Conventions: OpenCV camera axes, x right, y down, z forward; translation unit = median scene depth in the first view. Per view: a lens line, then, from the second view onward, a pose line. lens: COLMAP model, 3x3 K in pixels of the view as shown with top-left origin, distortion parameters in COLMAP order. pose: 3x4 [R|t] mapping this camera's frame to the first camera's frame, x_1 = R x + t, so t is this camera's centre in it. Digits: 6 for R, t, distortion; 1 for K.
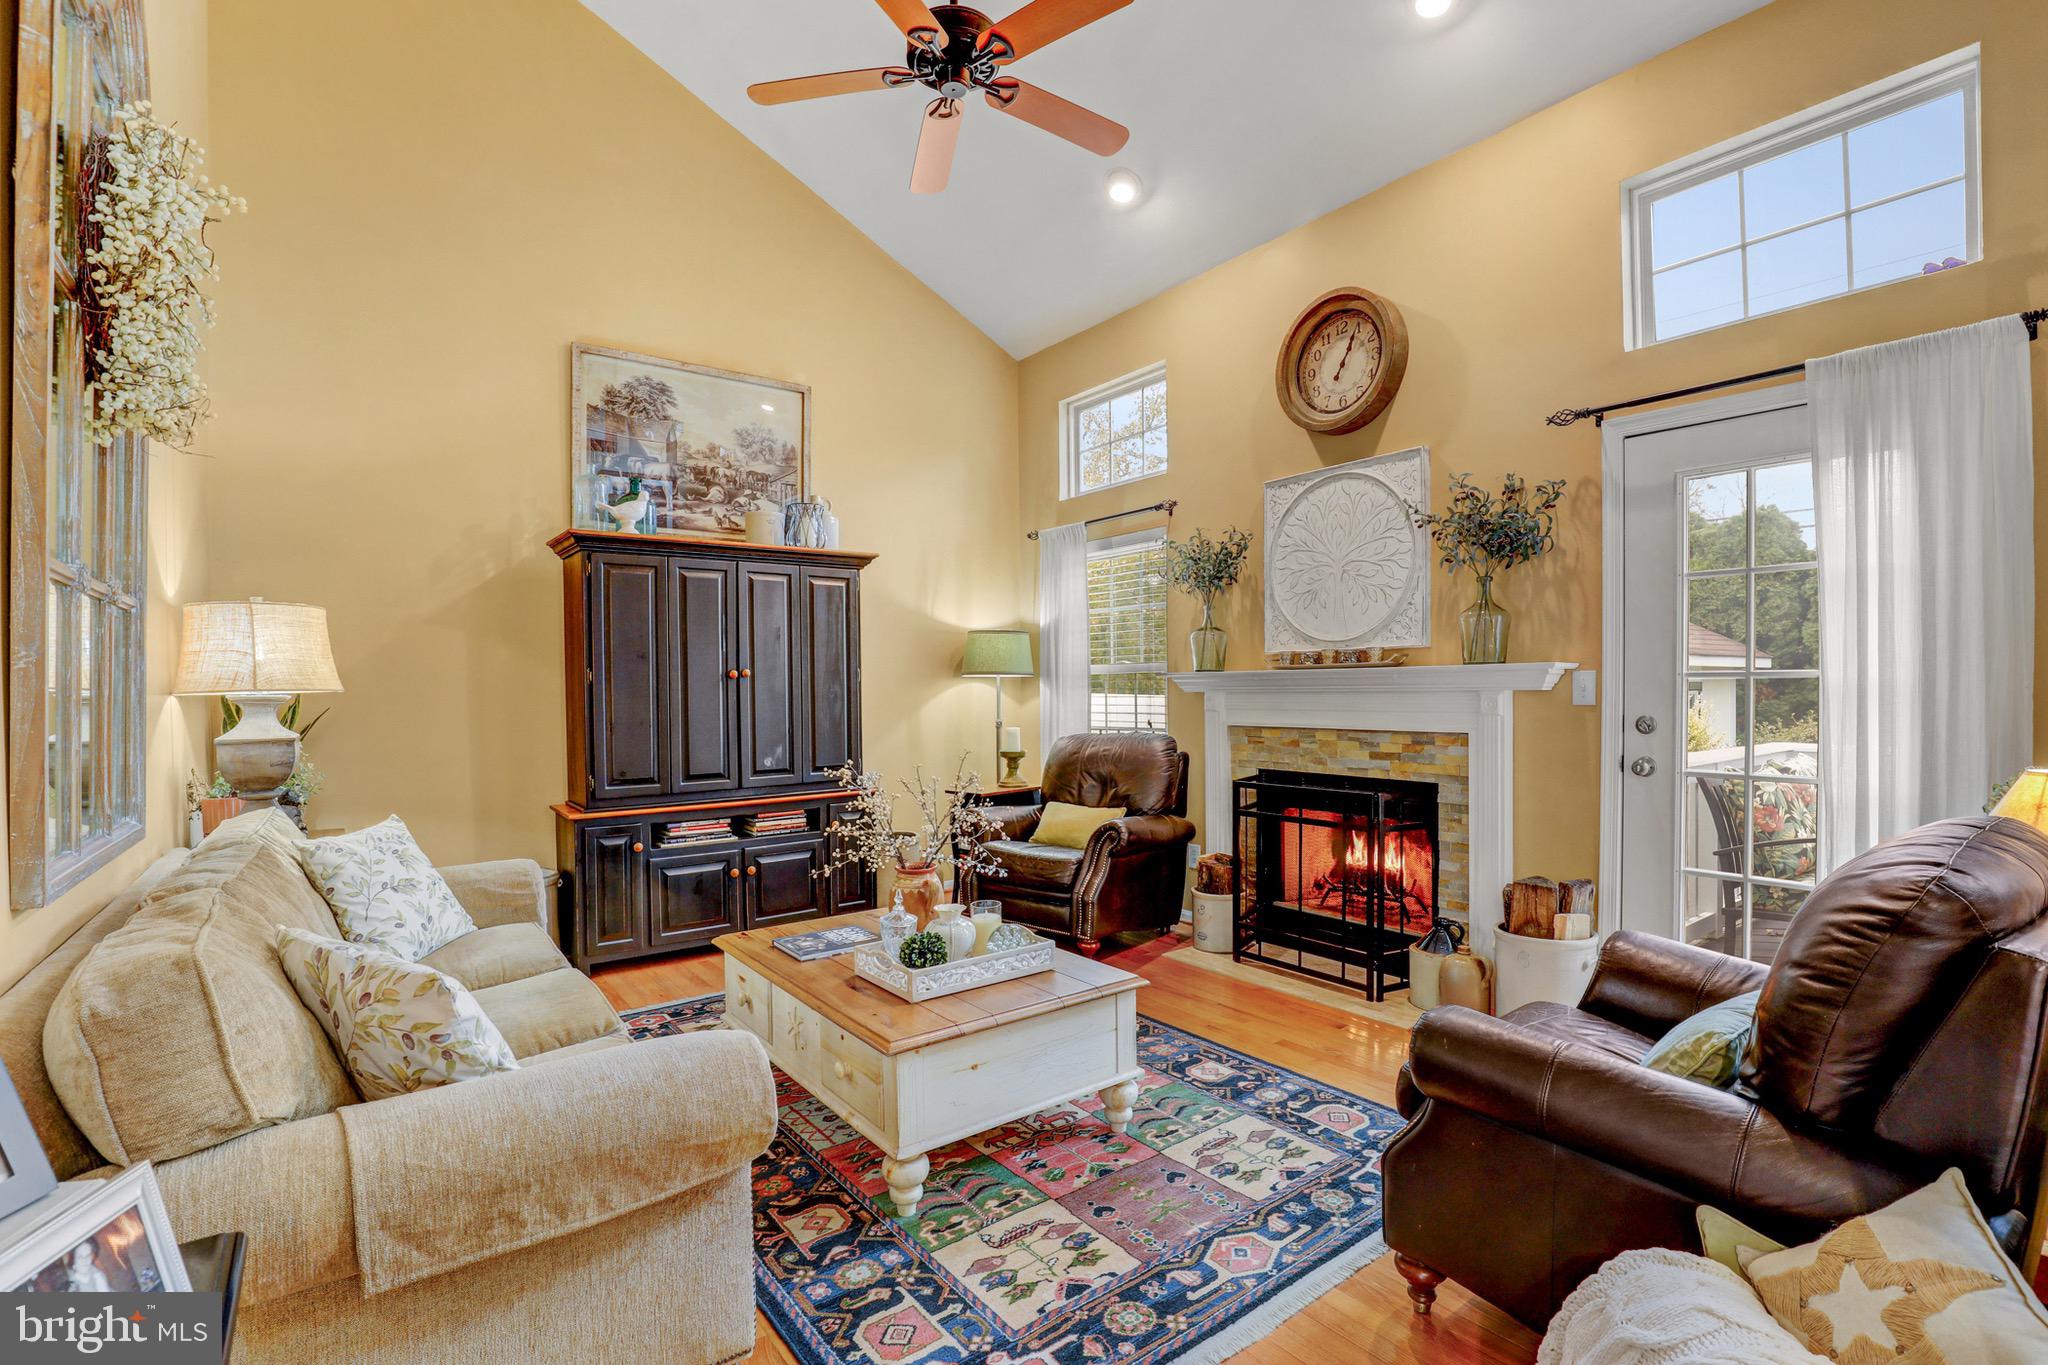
lens RADIAL K [[944.4, 0, 1028.0], [0, 944.4, 702.2], [0, 0, 1]] dist [-0.028572, 0.000641]
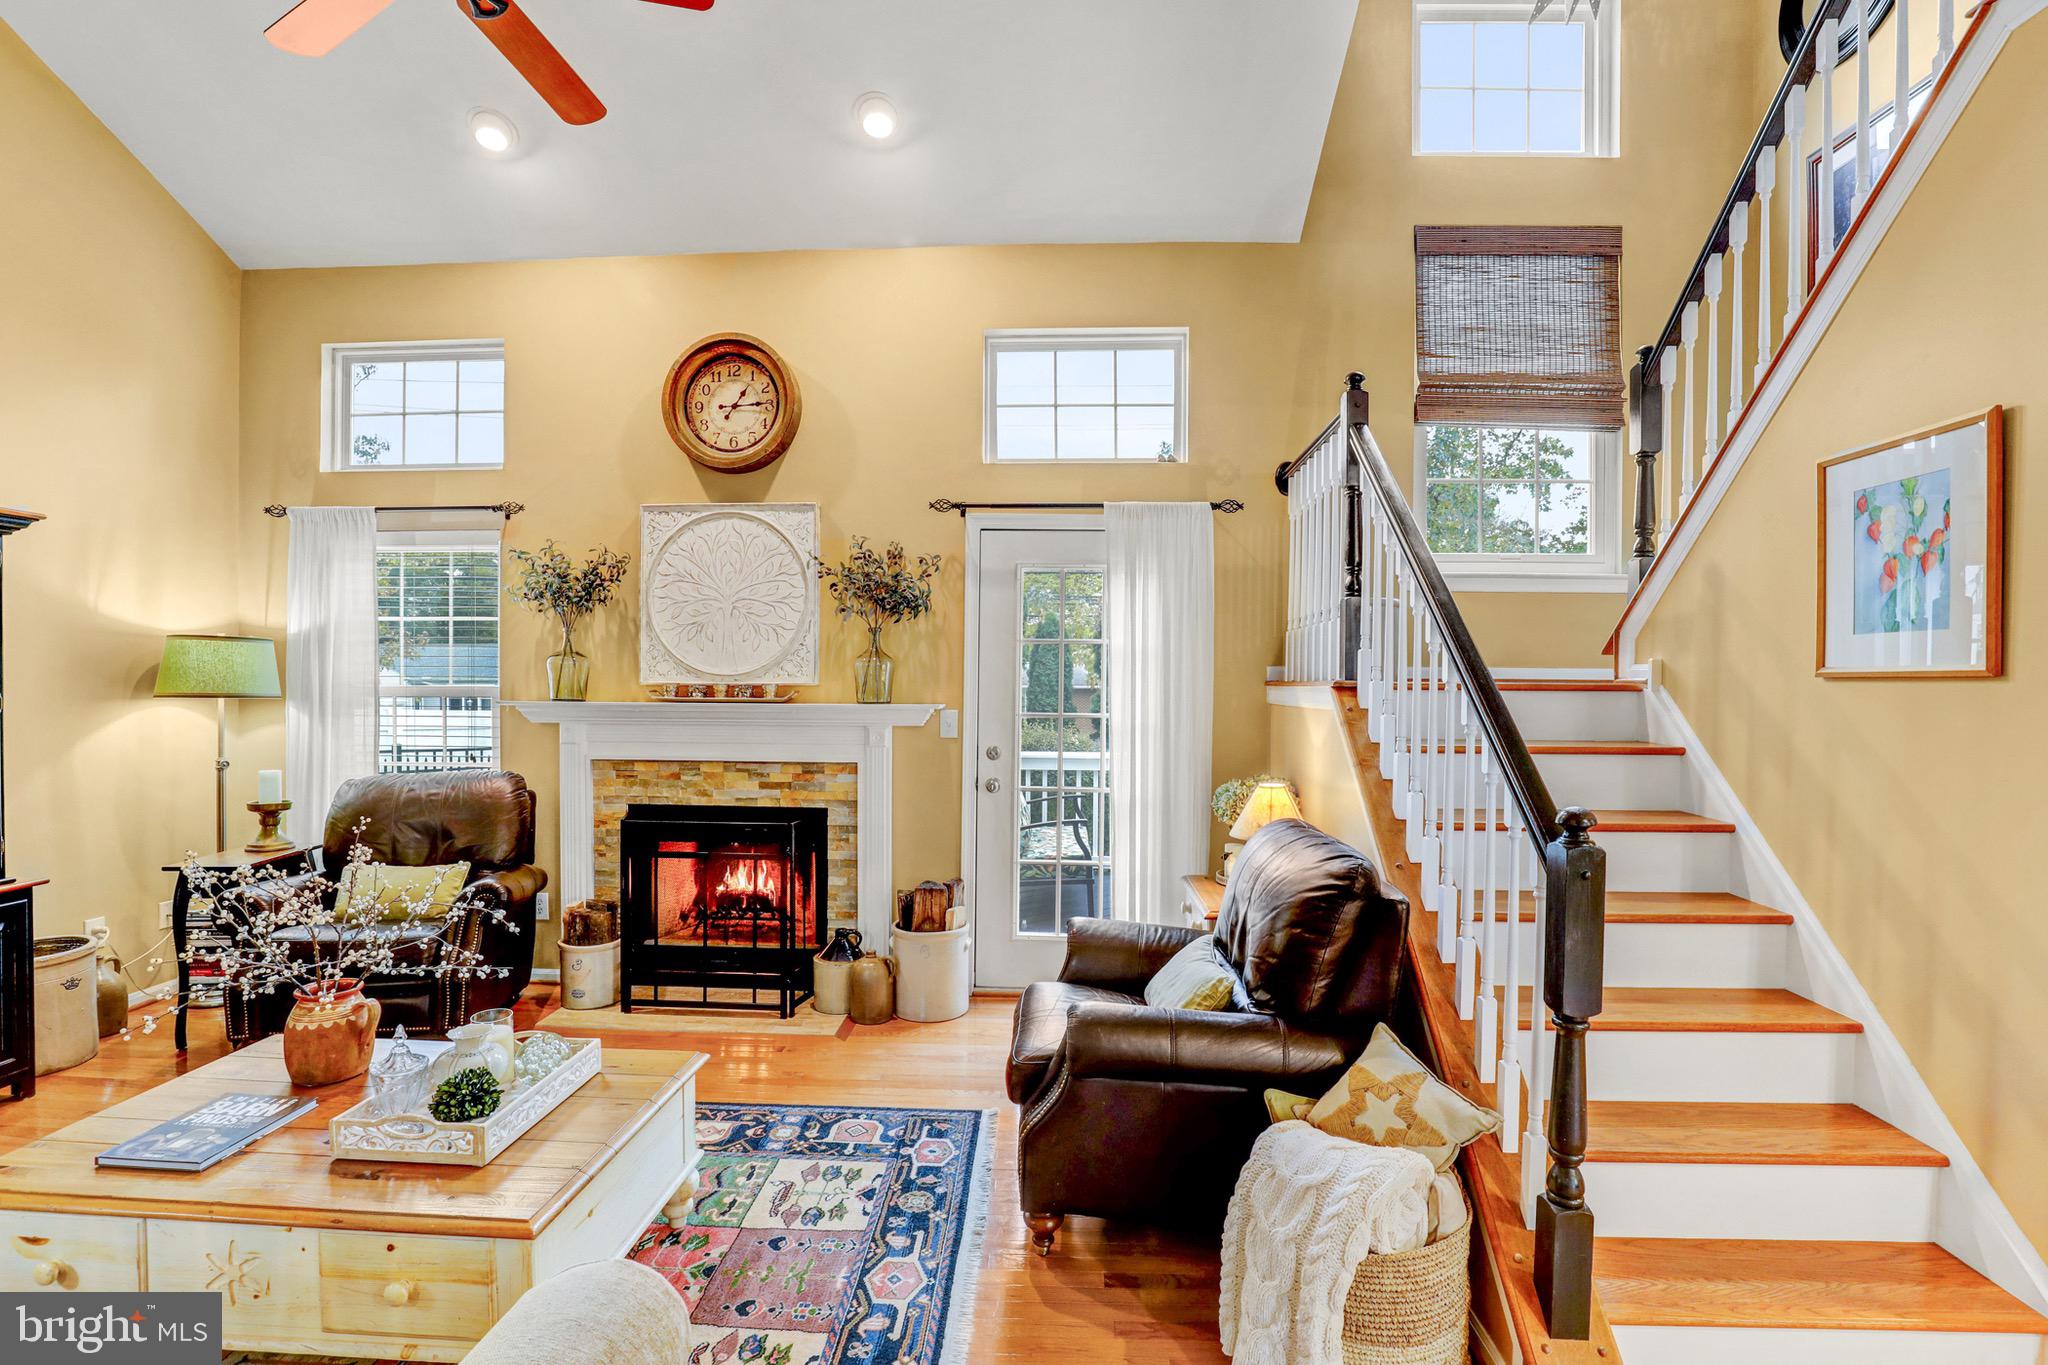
lens RADIAL K [[939.1, 0, 1027.2], [0, 939.1, 696.1], [0, 0, 1]] dist [-0.032006, 0.000339]
pose [[0.635560, 0.006311, 0.772025, -0.262472], [-0.002961, 0.999979, -0.005736, -0.039259], [-0.772046, 0.001359, 0.635566, 0.107005]]
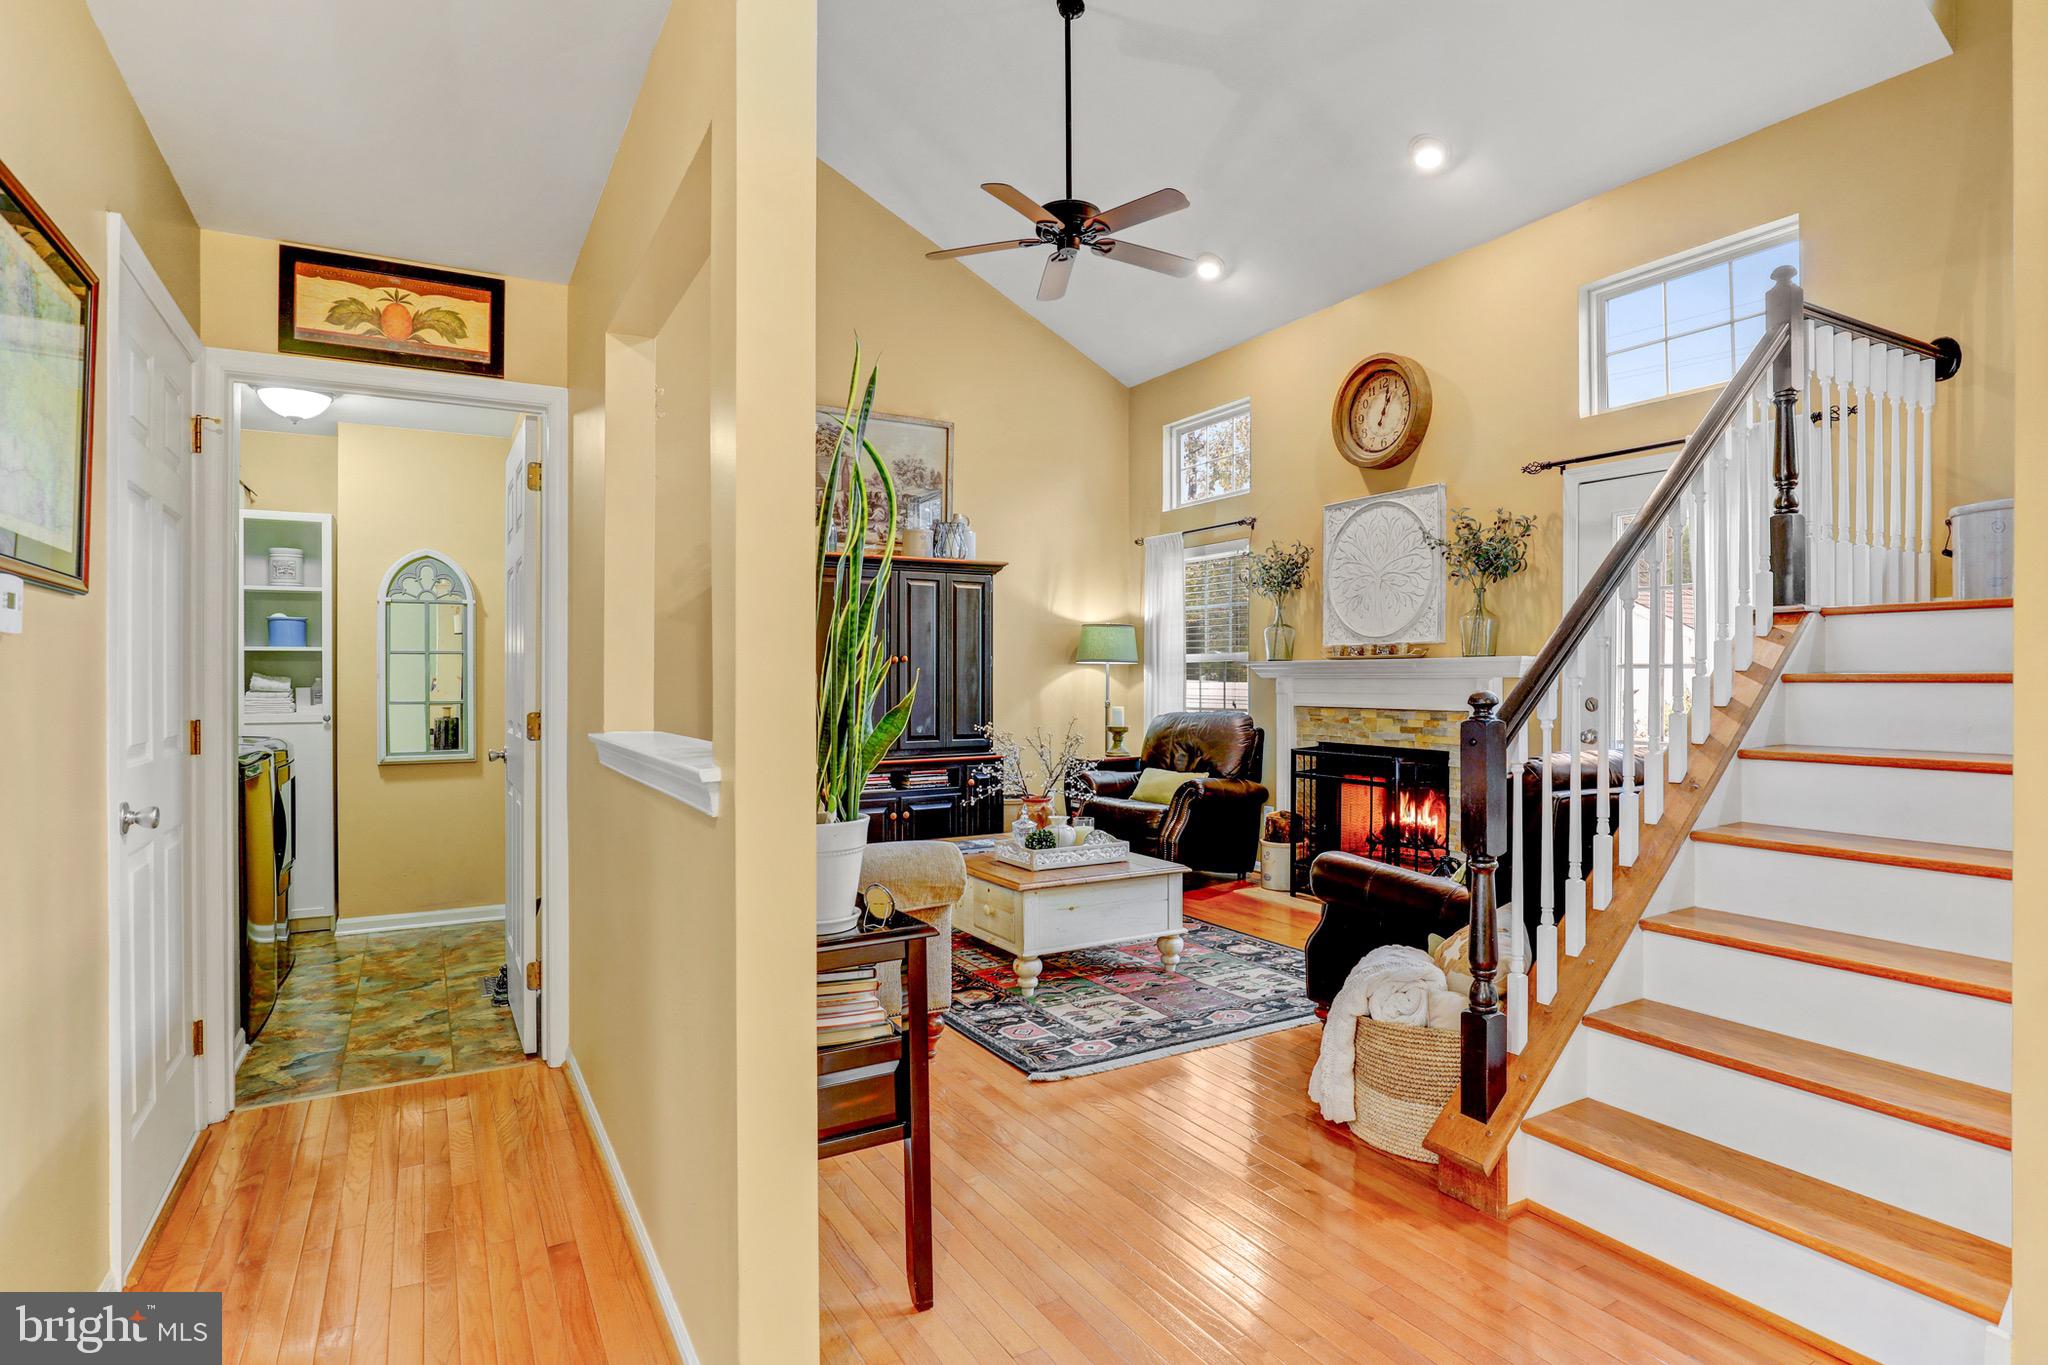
lens RADIAL K [[1079.3, 0, 1031.3], [0, 1079.3, 682.2], [0, 0, 1]] dist [-0.021176, 0.000377]
pose [[0.992402, 0.011157, -0.122532, 0.055673], [-0.012470, 0.999873, -0.009952, 0.014696], [0.122405, 0.011405, 0.992415, -0.481627]]
